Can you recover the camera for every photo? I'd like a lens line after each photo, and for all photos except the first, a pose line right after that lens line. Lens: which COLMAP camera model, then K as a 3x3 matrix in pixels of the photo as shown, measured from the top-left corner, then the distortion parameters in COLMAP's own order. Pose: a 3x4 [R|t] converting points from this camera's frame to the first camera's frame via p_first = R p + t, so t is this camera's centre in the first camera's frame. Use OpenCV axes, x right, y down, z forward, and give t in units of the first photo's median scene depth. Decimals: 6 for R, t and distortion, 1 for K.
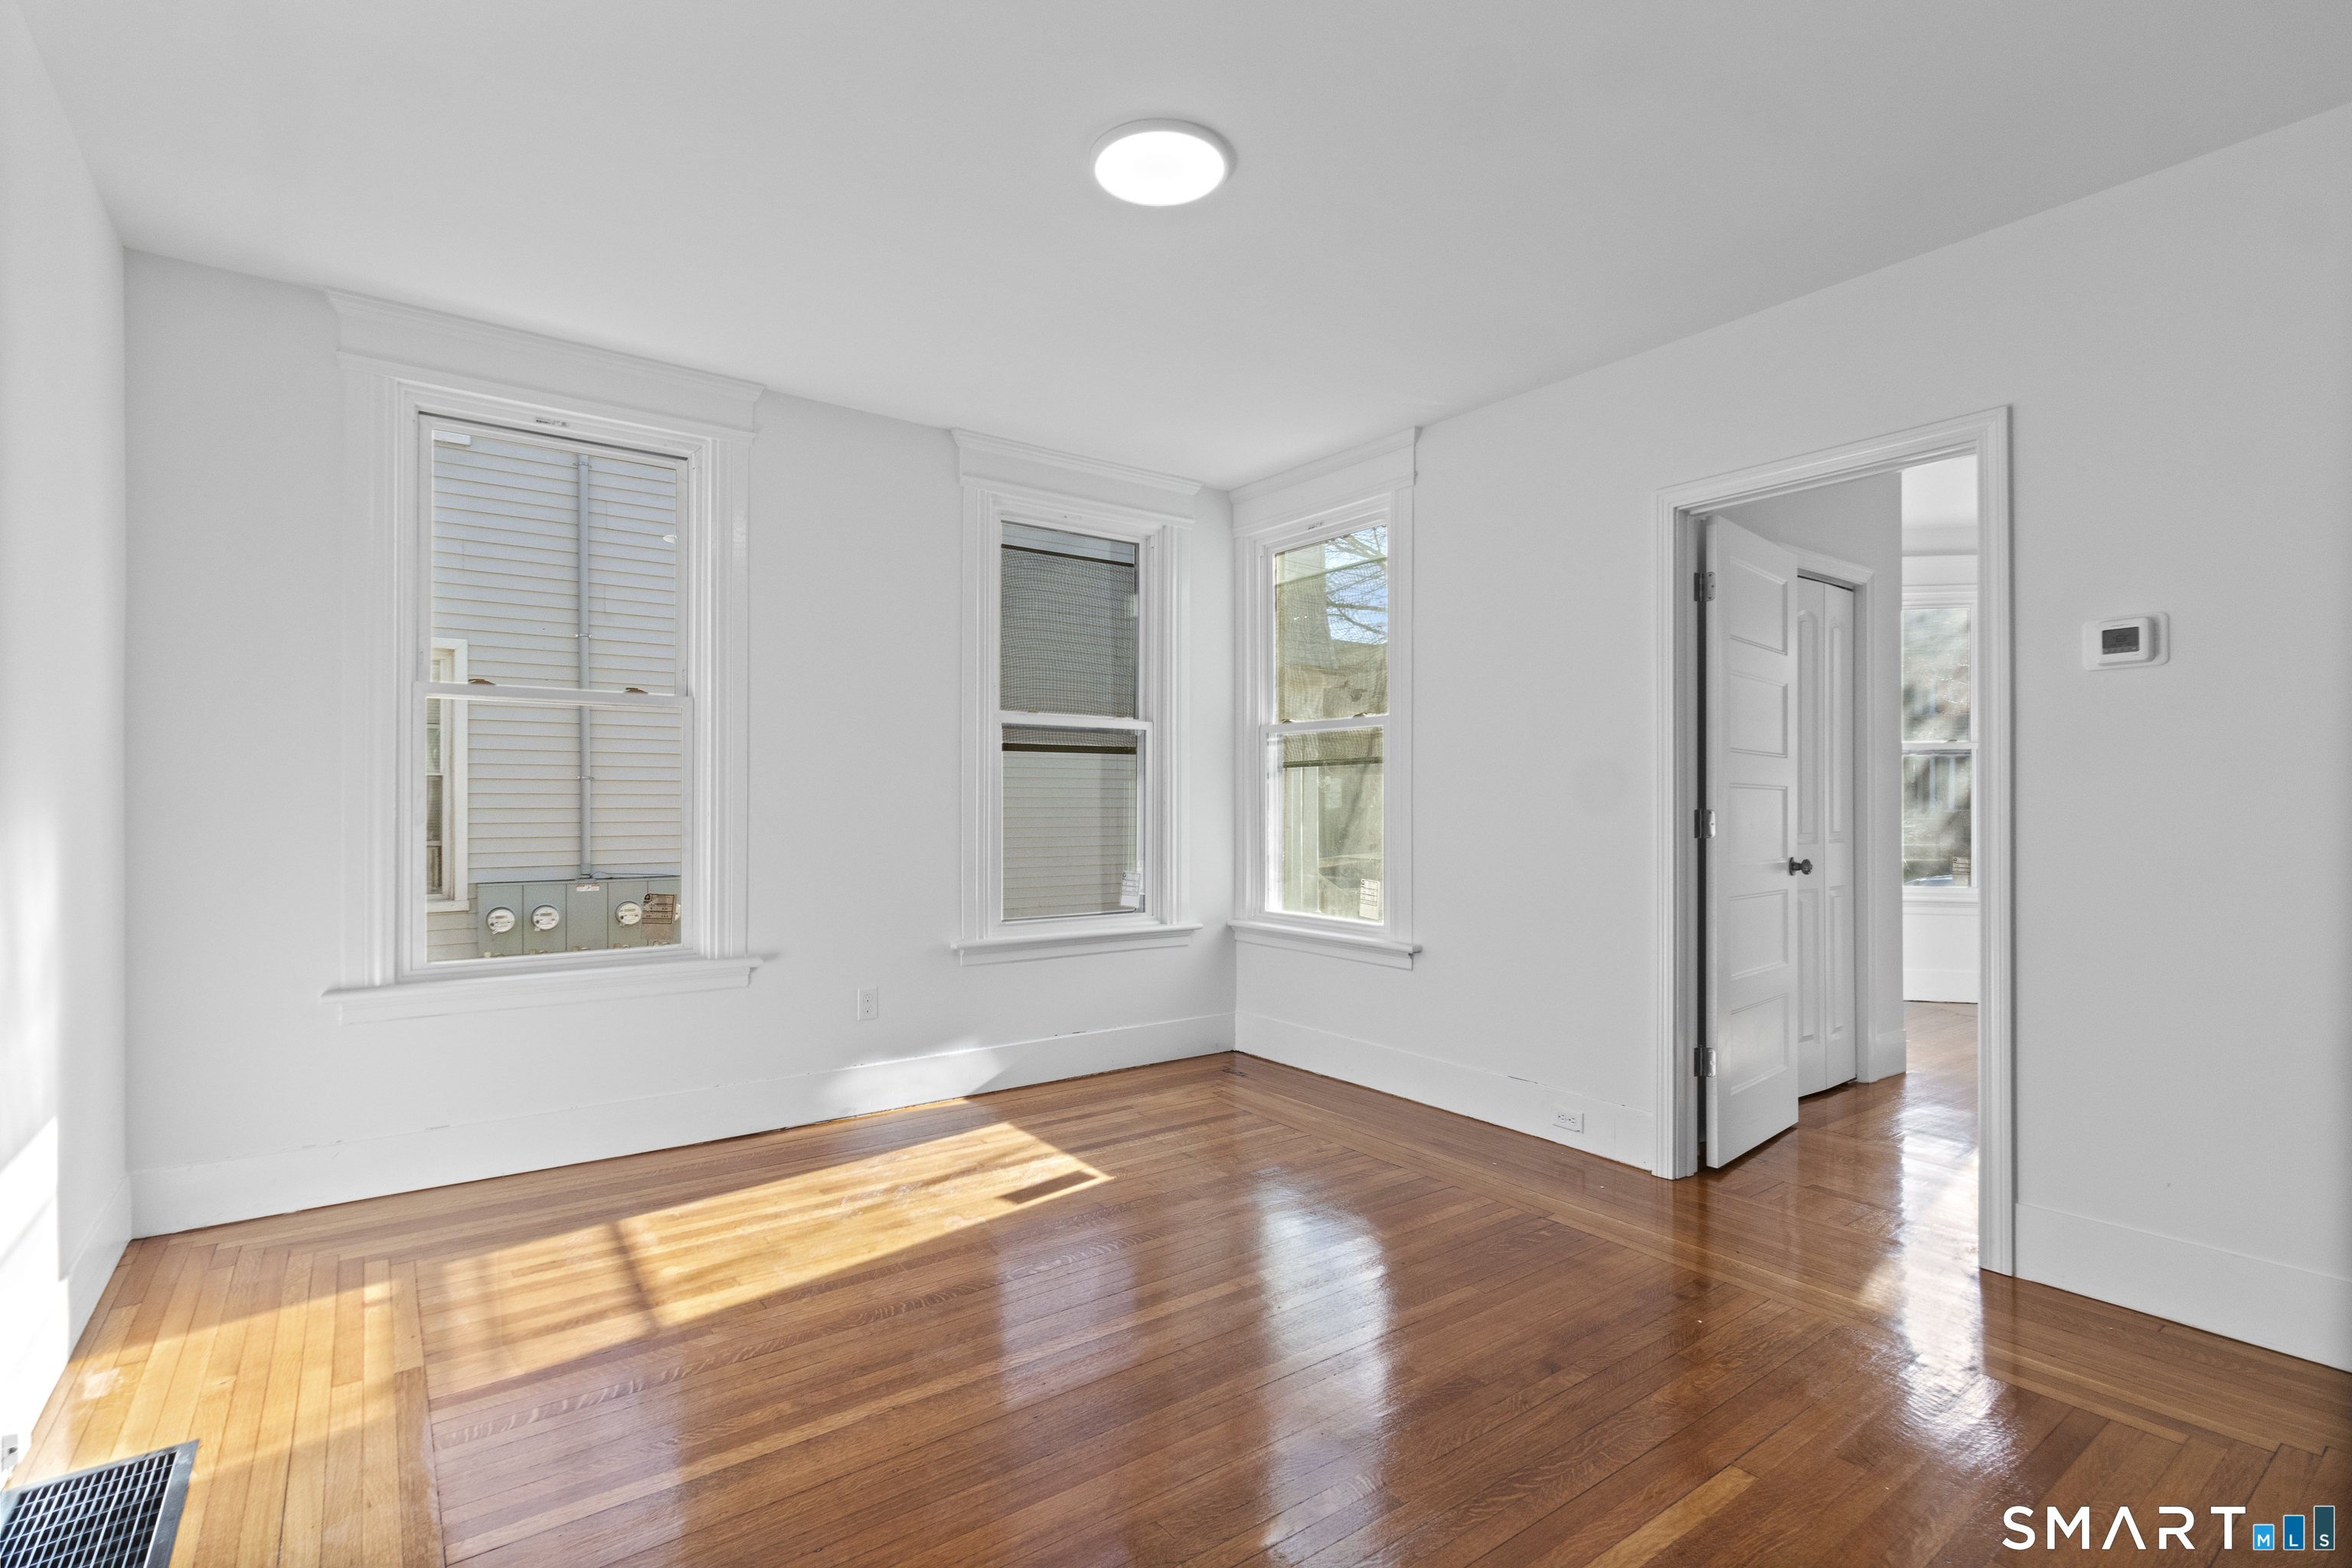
lens RADIAL K [[1088.8, 0, 1159.8], [0, 1088.8, 792.3], [0, 0, 1]] dist [-0.001021, 0.000057]
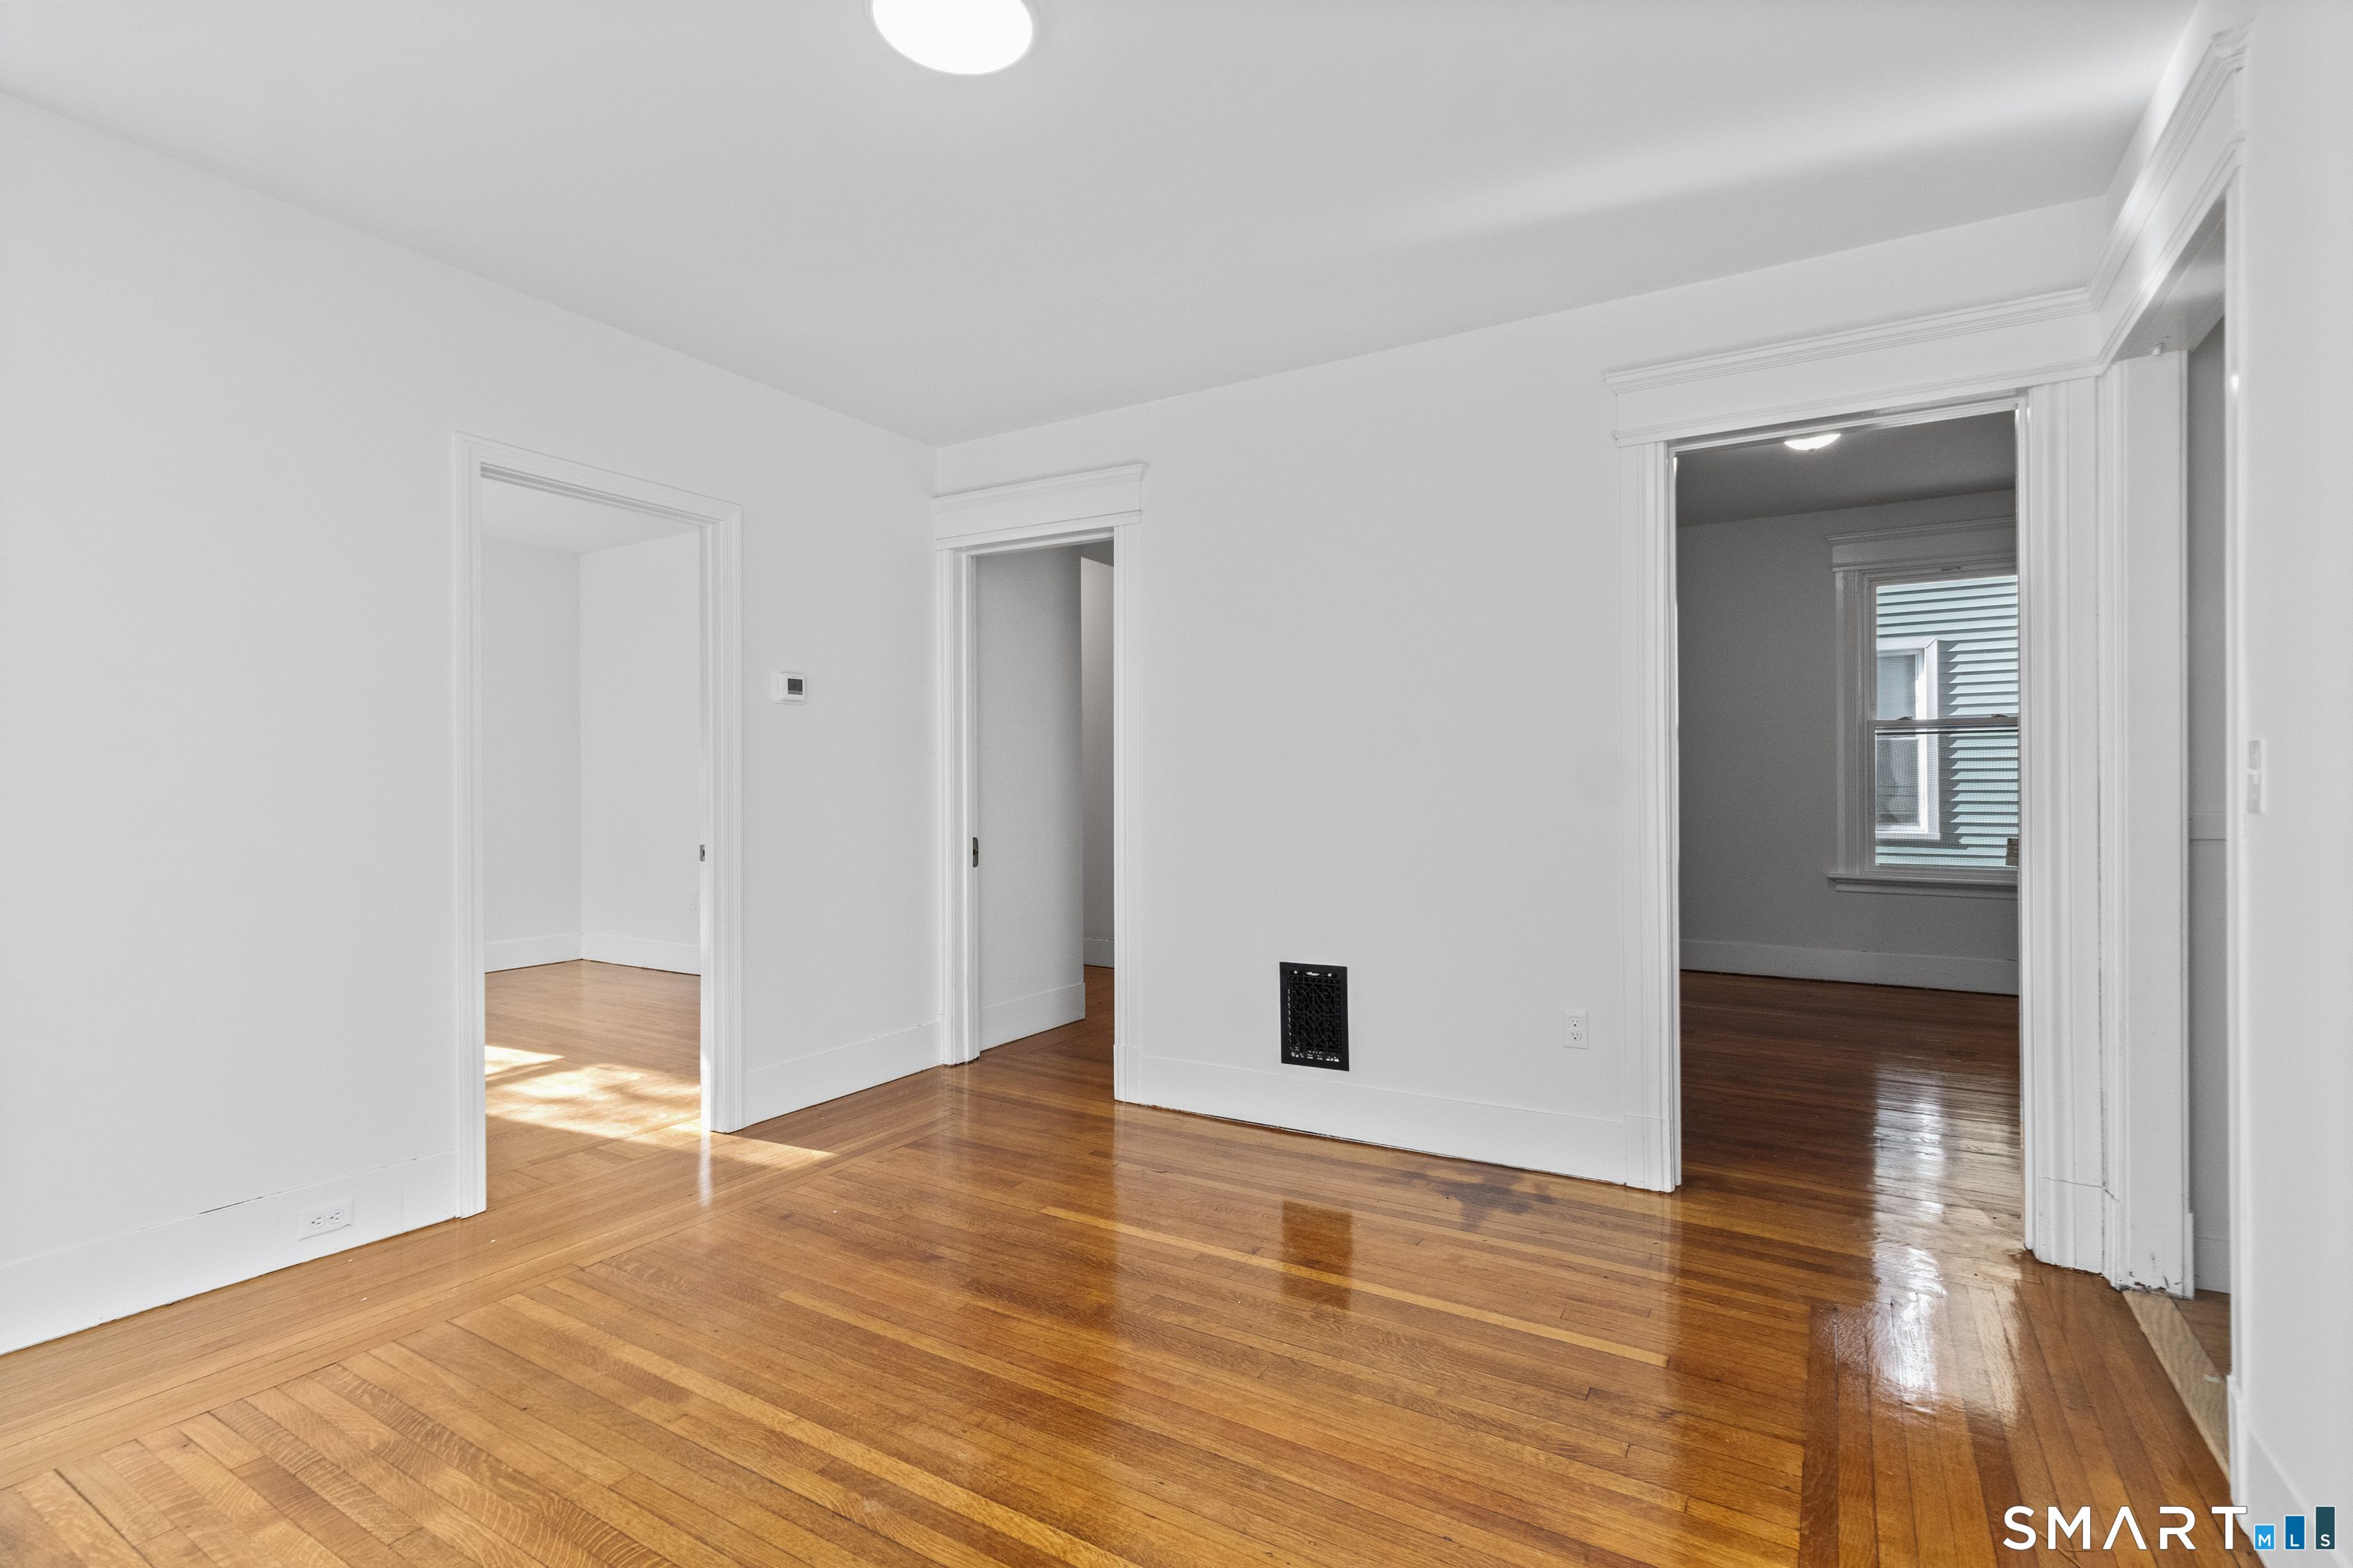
lens RADIAL K [[1089.3, 0, 1170.4], [0, 1089.3, 784.9], [0, 0, 1]] dist [-0.001021, 0.000057]
pose [[-0.379074, 0.000178, 0.925366, -0.574797], [-0.006800, 0.999972, -0.002978, 0.002715], [-0.925341, -0.007421, -0.379062, 0.813926]]
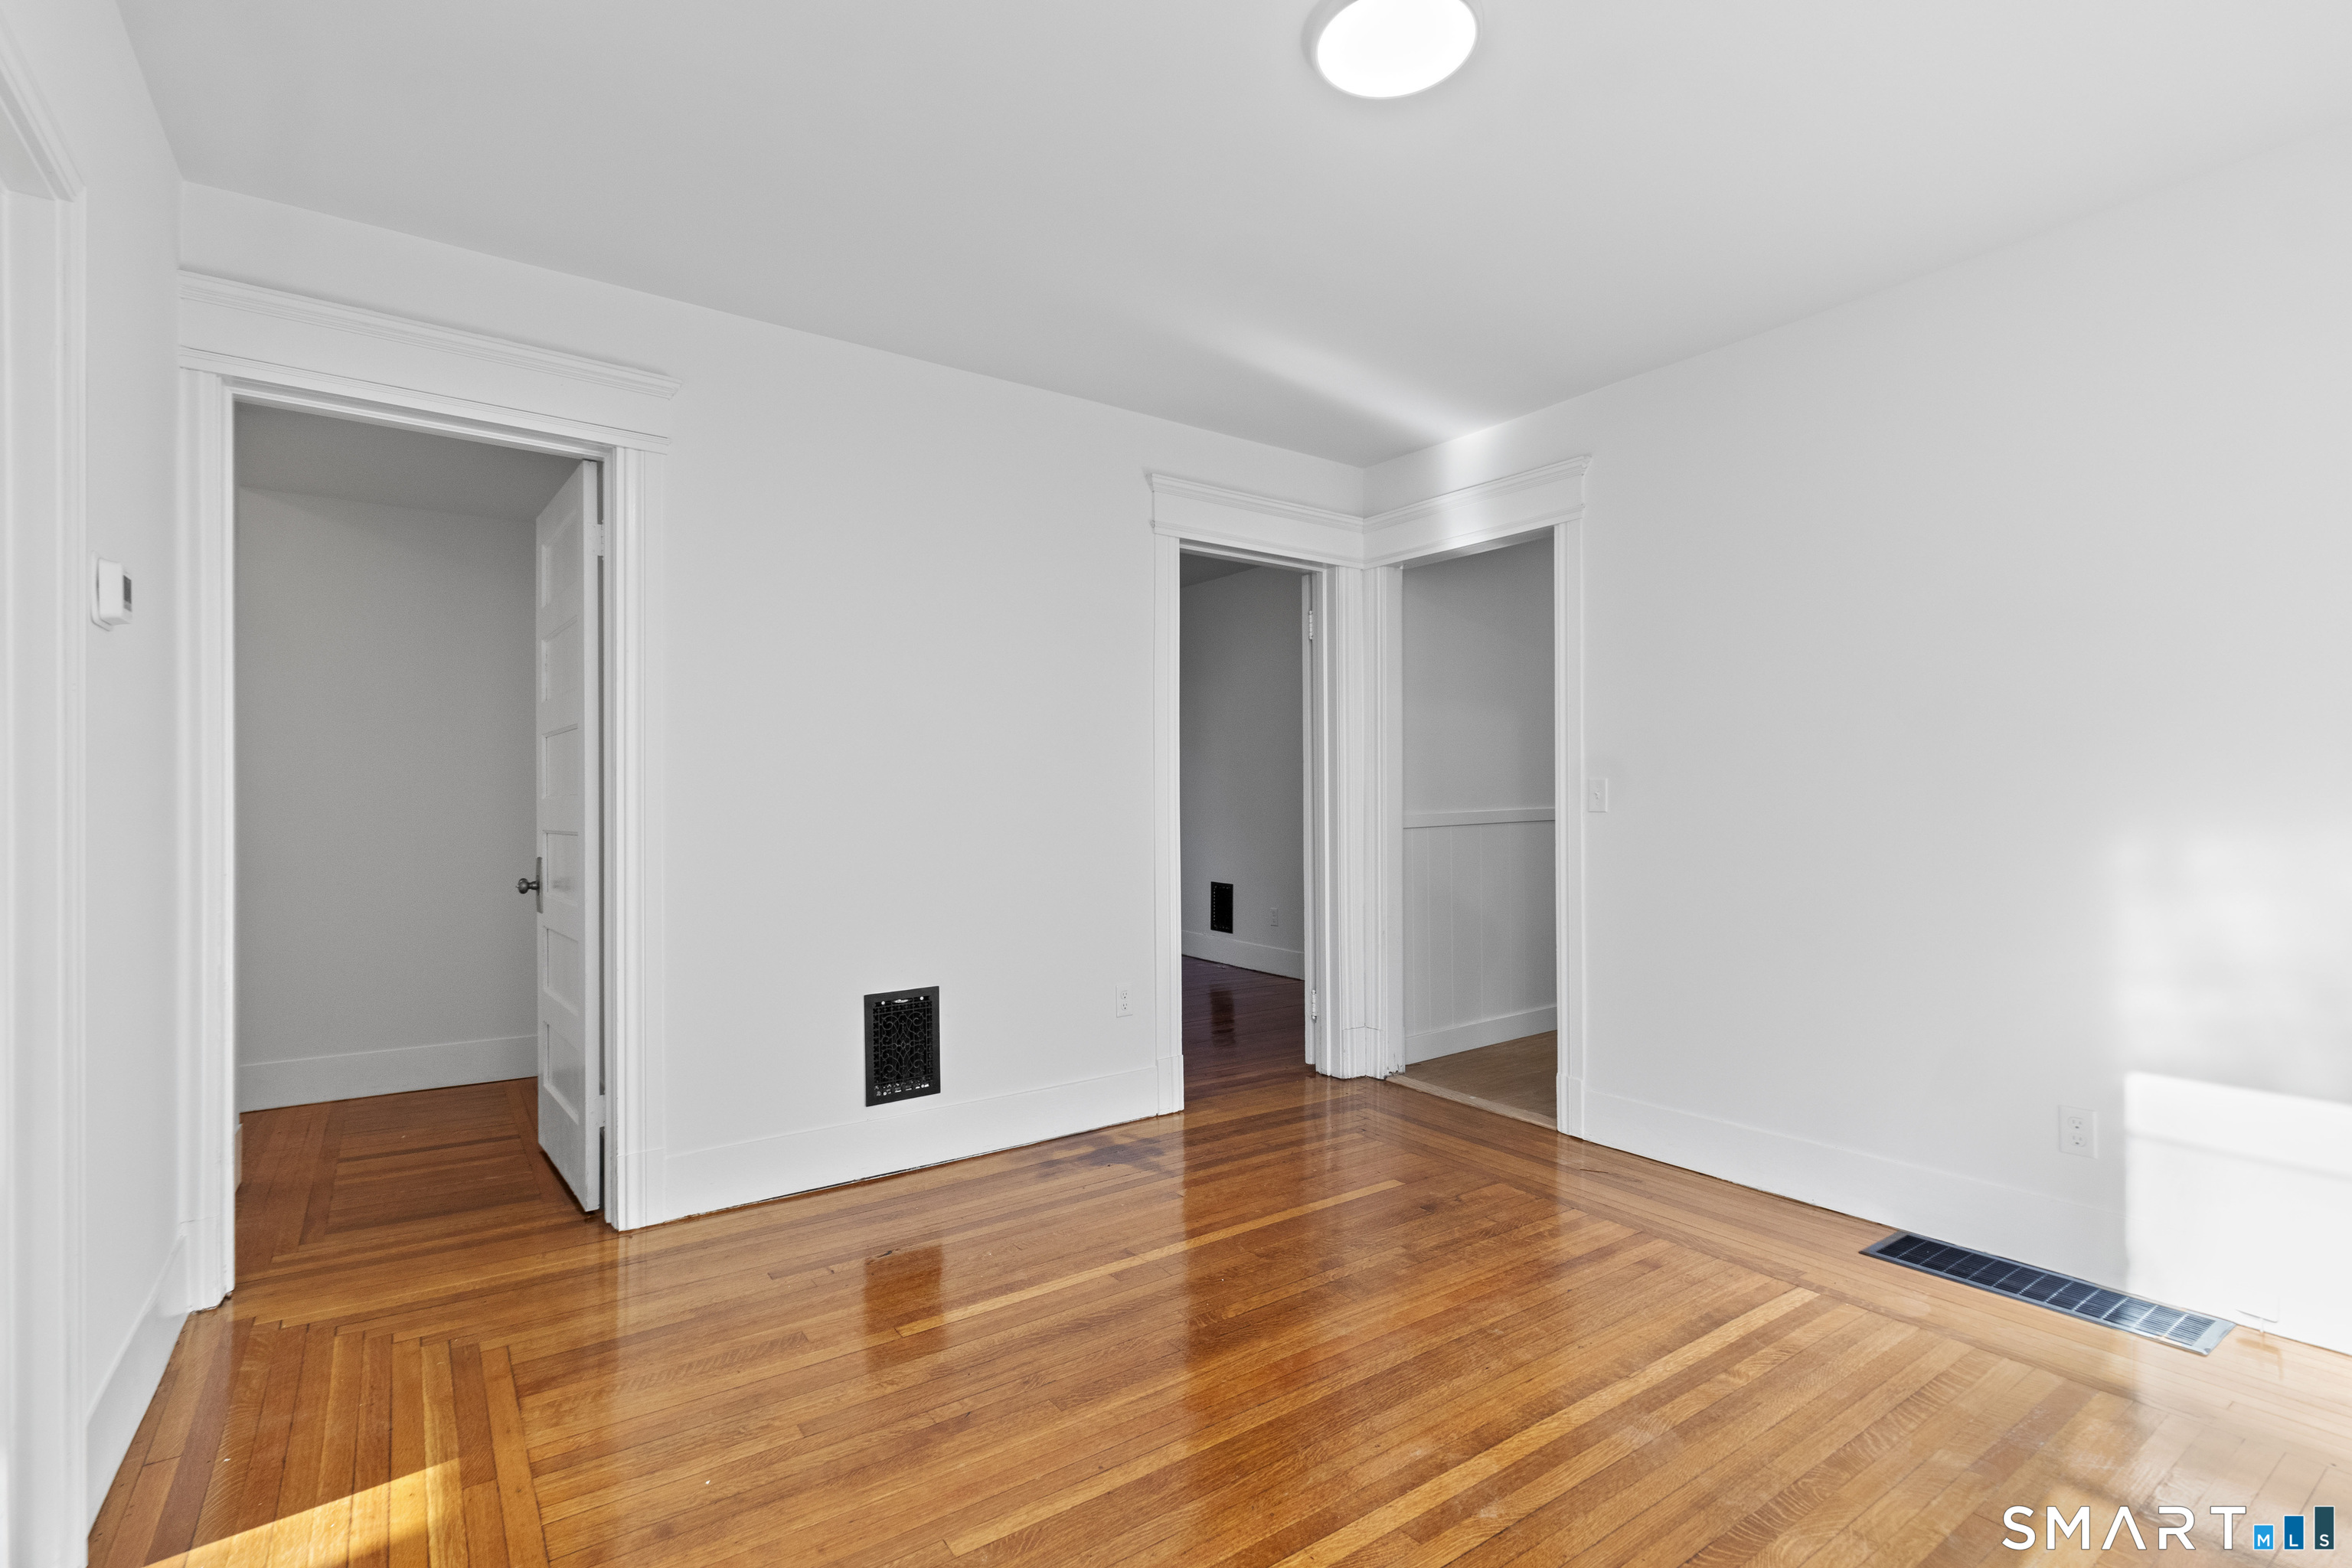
lens RADIAL K [[1088.8, 0, 1158.1], [0, 1088.8, 788.0], [0, 0, 1]] dist [-0.001021, 0.000057]
pose [[-0.999697, 0.001309, 0.024573, 0.114810], [0.000841, 0.999819, -0.019029, 0.007592], [-0.024593, -0.019002, -0.999517, 1.286643]]
